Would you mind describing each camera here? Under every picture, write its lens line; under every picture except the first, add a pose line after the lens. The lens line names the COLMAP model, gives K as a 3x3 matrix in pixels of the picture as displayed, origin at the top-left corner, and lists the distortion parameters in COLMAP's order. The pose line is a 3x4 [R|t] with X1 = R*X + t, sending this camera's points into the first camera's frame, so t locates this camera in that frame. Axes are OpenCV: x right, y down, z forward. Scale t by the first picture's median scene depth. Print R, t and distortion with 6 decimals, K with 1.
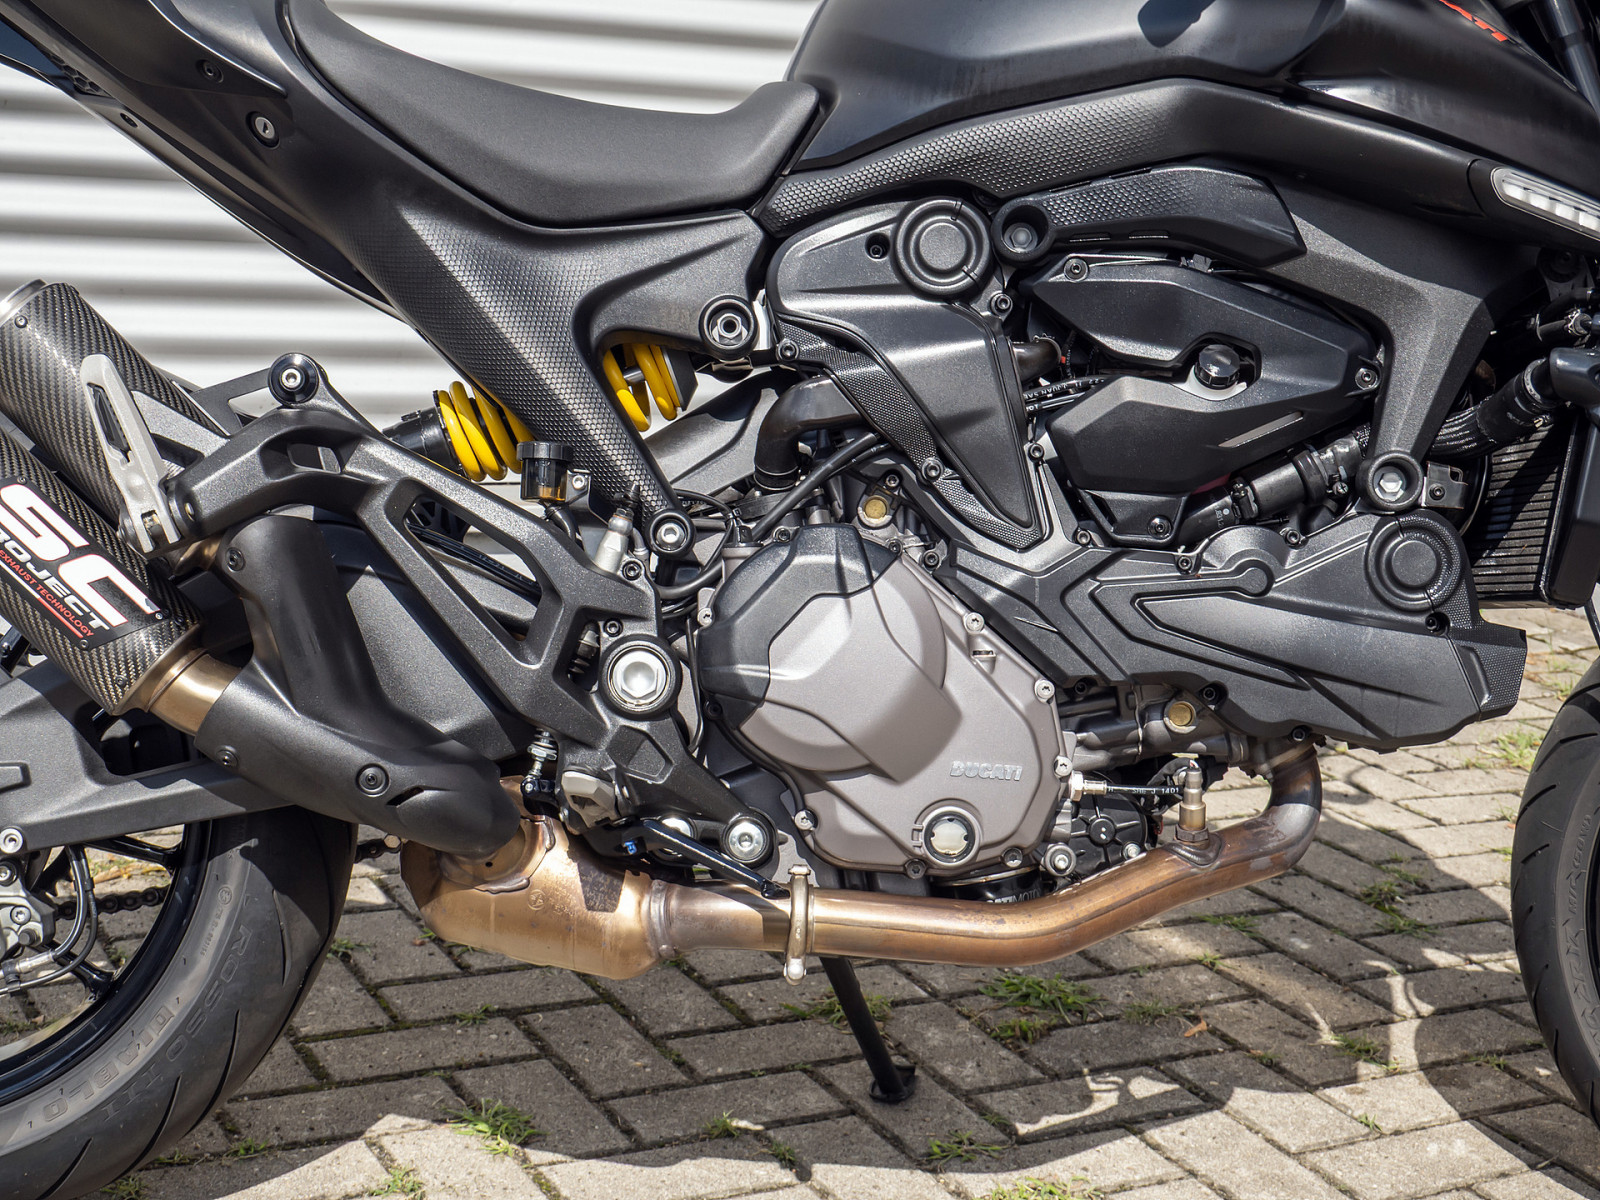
lens RADIAL K [[2486.1, 0, 800.7], [0, 2486.1, 607.8], [0, 0, 1]] dist [0.038806, 0.000000]
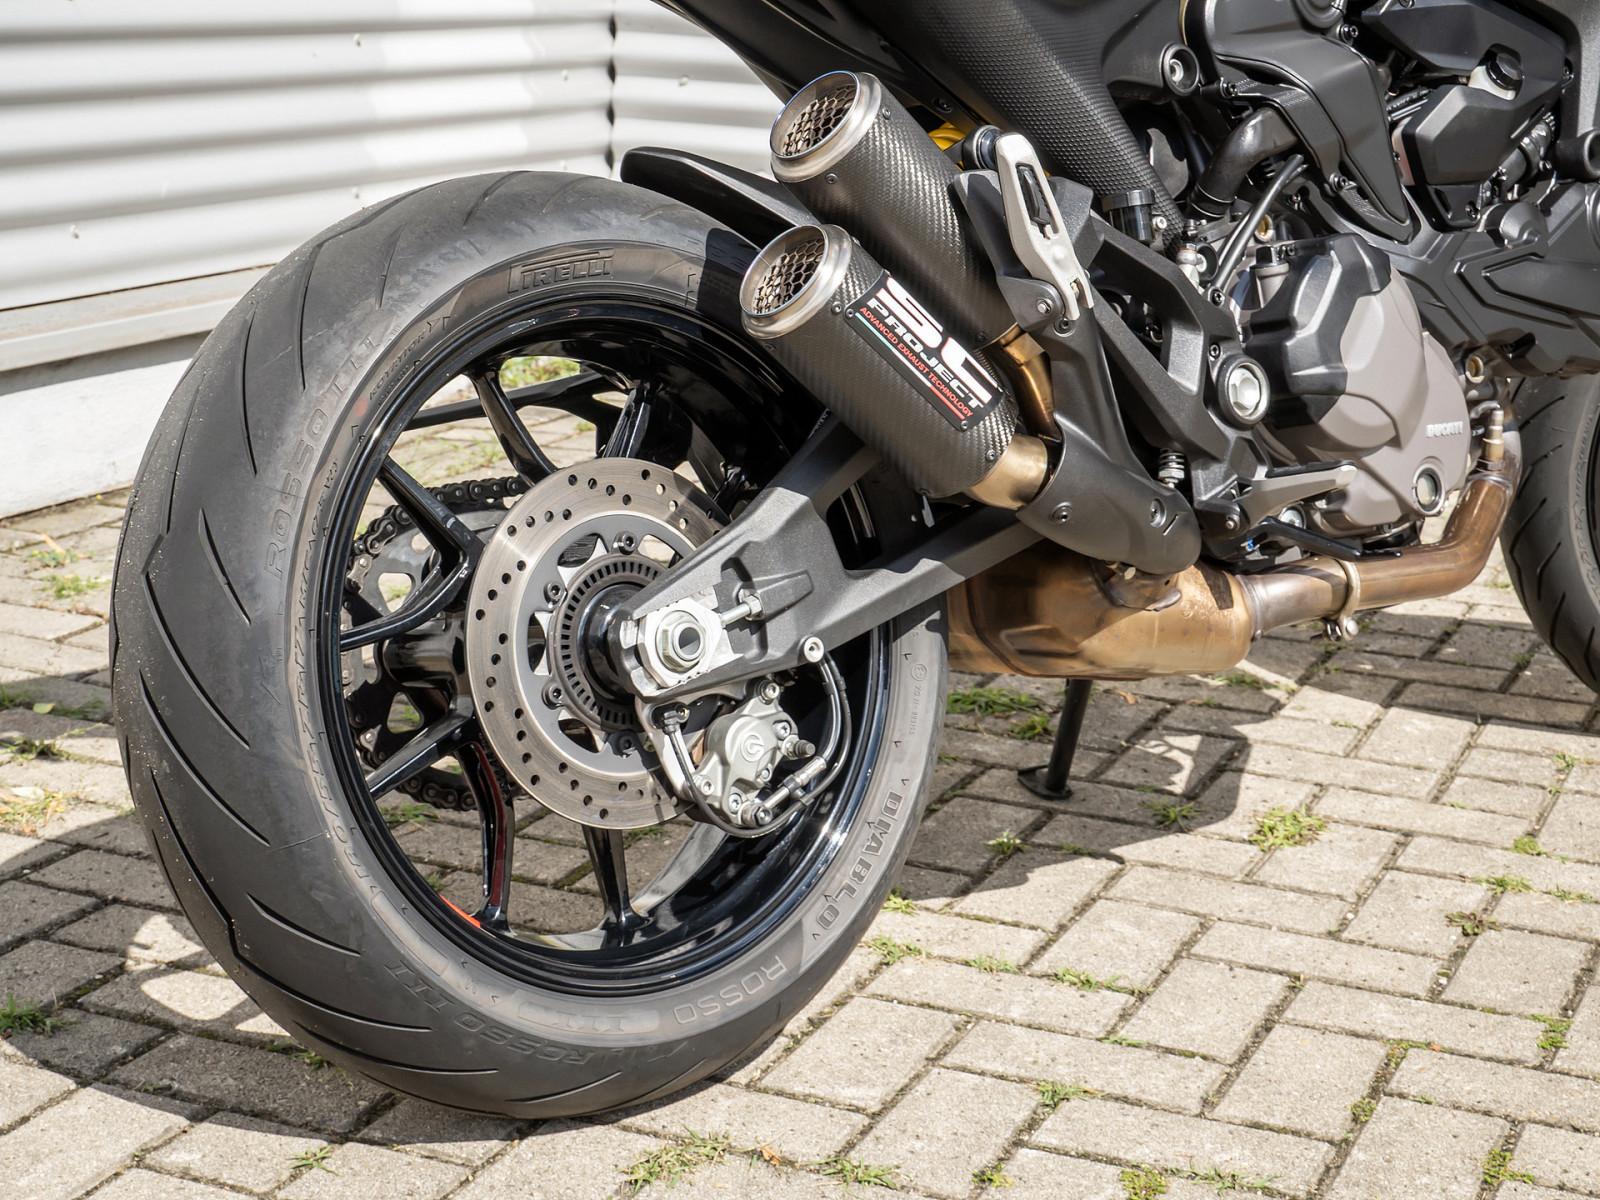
lens RADIAL K [[2894.0, 0, 796.1], [0, 2894.0, 606.0], [0, 0, 1]] dist [0.036340, 0.000000]
pose [[0.777192, -0.187833, 0.600575, -0.983572], [0.149288, 0.982200, 0.113998, -0.053635], [-0.611298, 0.001060, 0.791400, 0.097877]]
